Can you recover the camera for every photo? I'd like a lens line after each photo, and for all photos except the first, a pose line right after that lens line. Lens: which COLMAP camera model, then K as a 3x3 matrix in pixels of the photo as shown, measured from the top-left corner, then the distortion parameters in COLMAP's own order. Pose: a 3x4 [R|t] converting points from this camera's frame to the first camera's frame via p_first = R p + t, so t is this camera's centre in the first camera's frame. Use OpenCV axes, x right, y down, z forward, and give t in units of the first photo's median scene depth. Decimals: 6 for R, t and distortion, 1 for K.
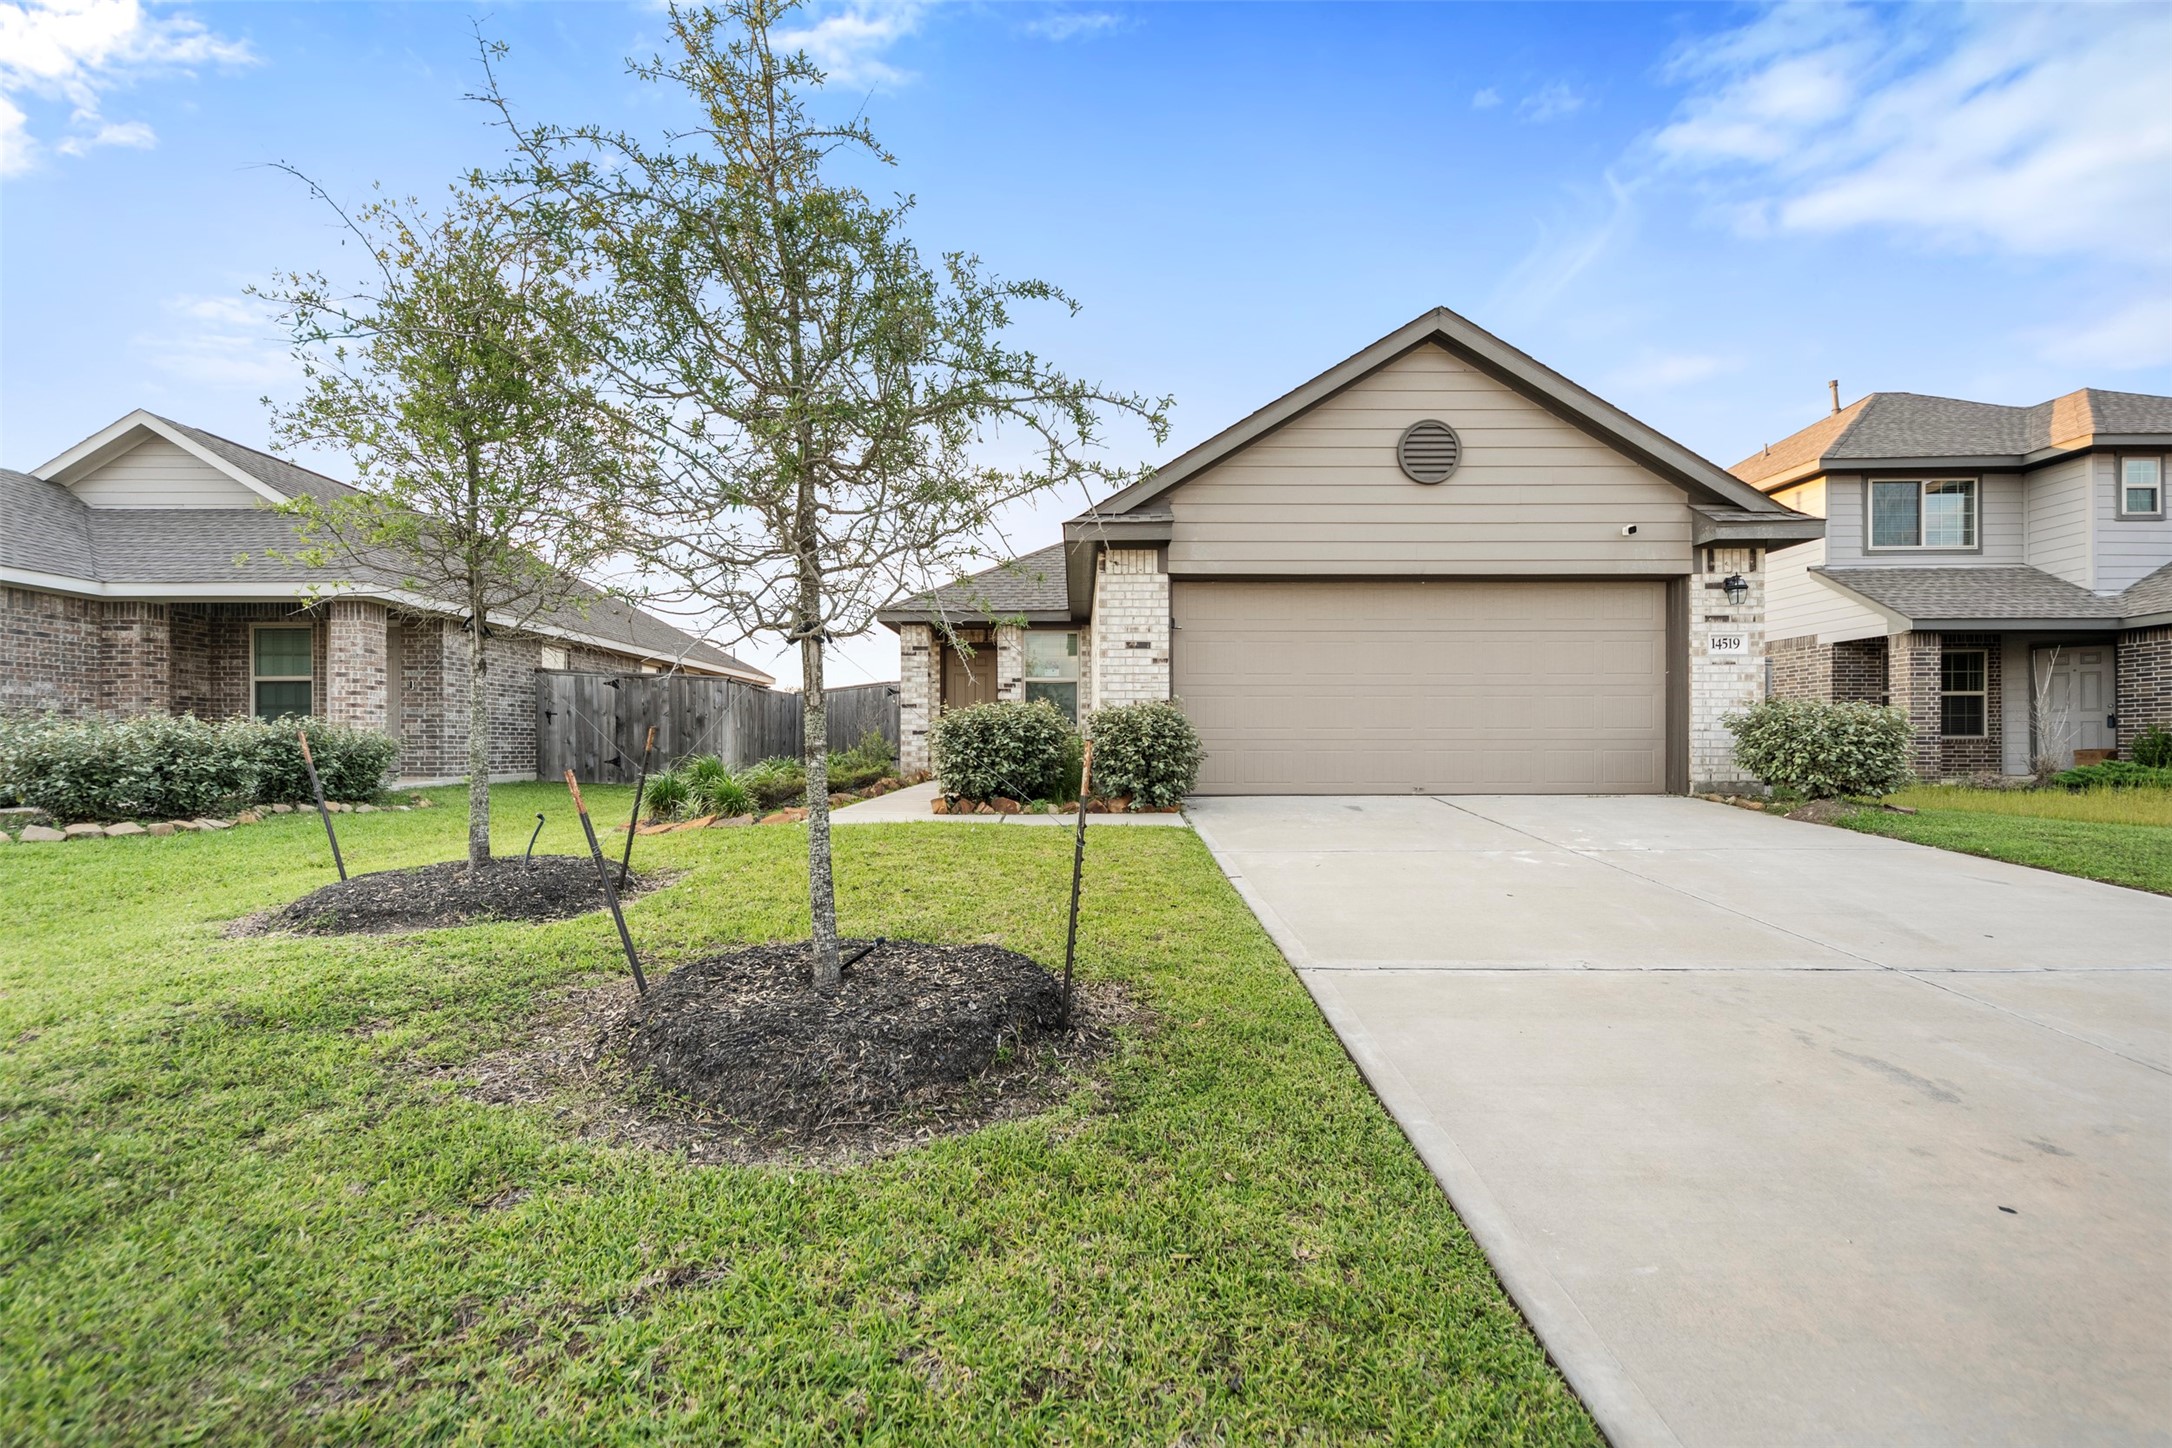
lens RADIAL K [[973.7, 0, 1085.7], [0, 973.7, 740.6], [0, 0, 1]] dist [0.013995, -0.002861]
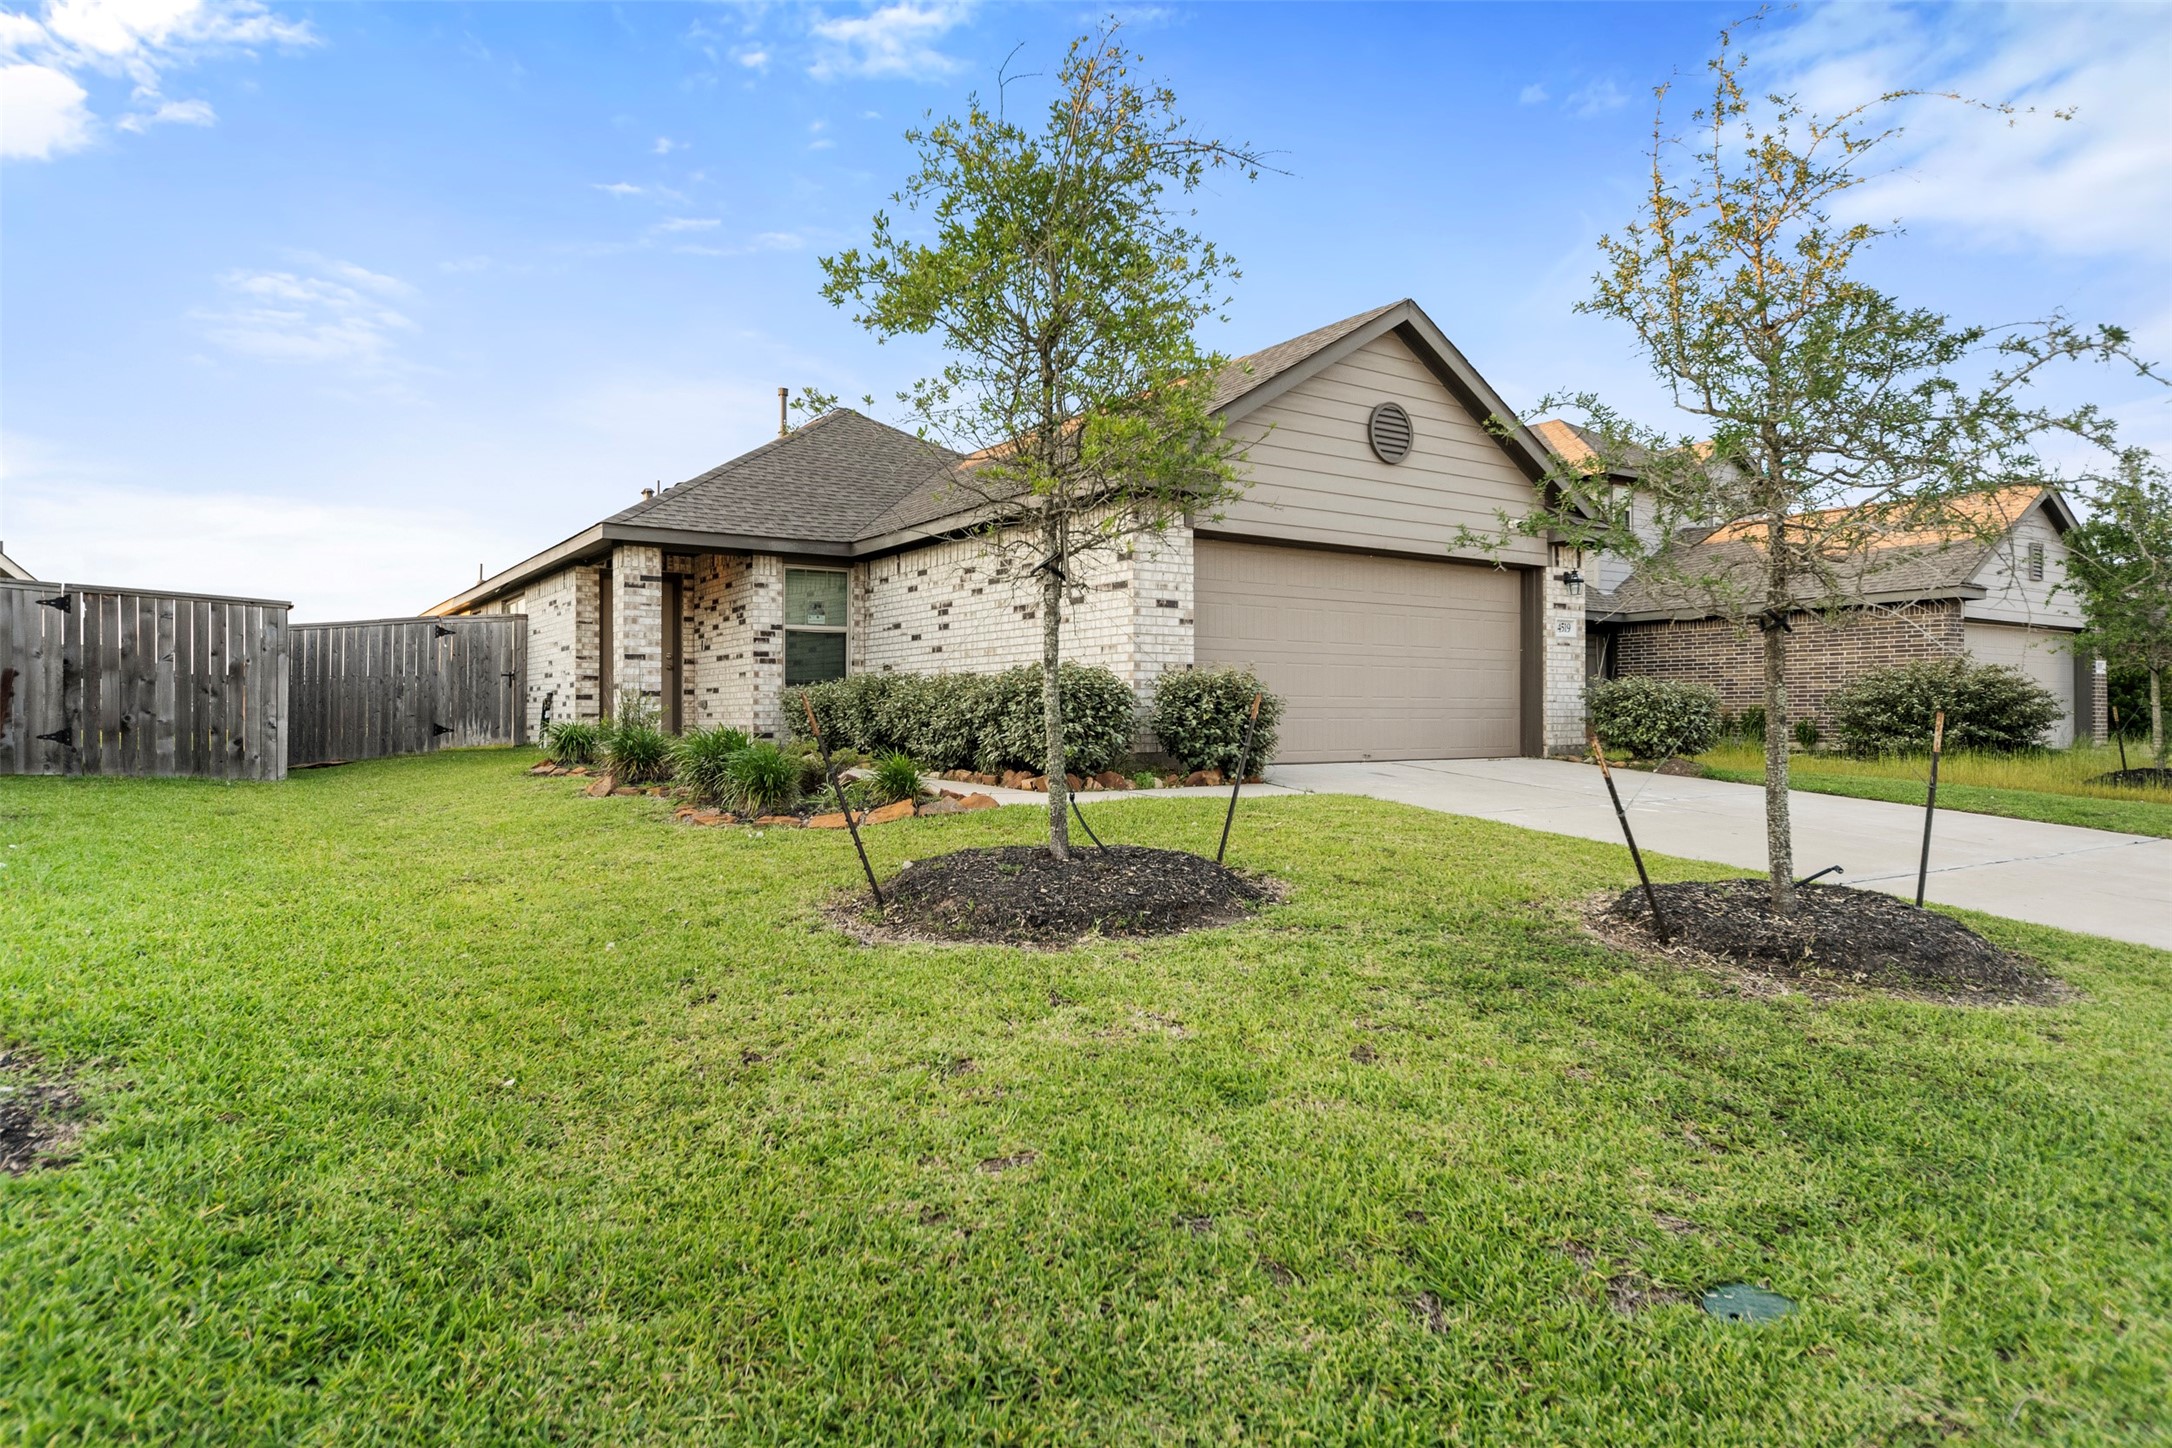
lens RADIAL K [[1266.9, 0, 1083.1], [0, 1266.9, 712.4], [0, 0, 1]] dist [-0.005175, -0.000037]
pose [[0.836014, 0.002211, 0.548703, -0.666304], [-0.006004, 0.999969, 0.005117, -0.001303], [-0.548675, -0.007572, 0.836001, 0.044248]]
